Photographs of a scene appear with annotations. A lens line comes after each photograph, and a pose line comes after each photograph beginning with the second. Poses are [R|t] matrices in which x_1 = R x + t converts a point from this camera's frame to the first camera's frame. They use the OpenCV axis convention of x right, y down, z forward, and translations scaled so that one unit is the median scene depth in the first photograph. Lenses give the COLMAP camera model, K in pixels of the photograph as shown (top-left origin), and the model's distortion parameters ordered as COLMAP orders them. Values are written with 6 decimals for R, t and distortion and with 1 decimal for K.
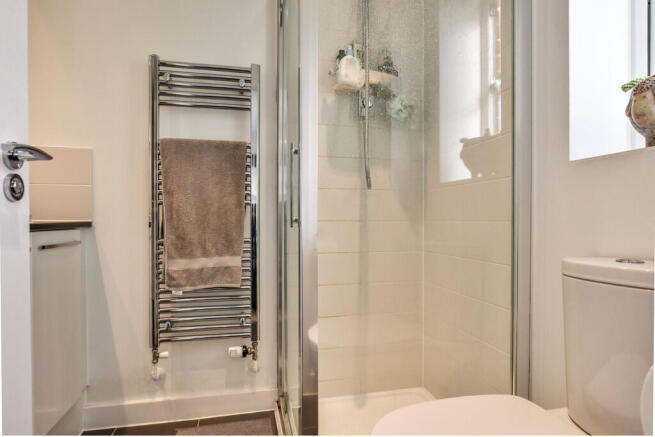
lens RADIAL K [[375.2, 0, 330.4], [0, 375.2, 219.3], [0, 0, 1]] dist [-0.012830, 0.001396]
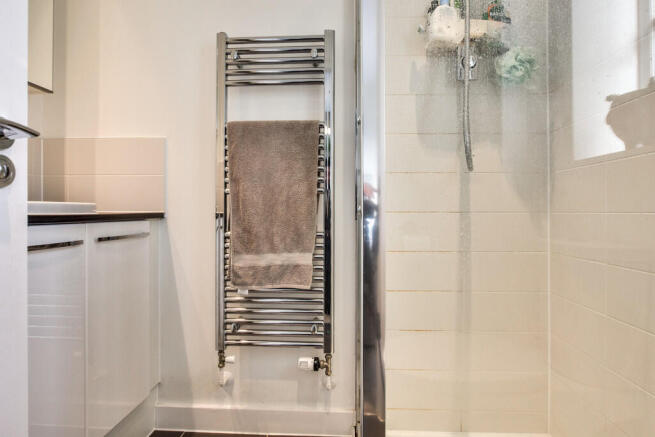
lens RADIAL K [[385.1, 0, 327.7], [0, 385.1, 205.9], [0, 0, 1]] dist [-0.009550, 0.000088]
pose [[0.960143, -0.003072, -0.279493, 0.042740], [0.000290, 0.999950, -0.009996, -0.000738], [0.279510, 0.009516, 0.960096, 0.158339]]
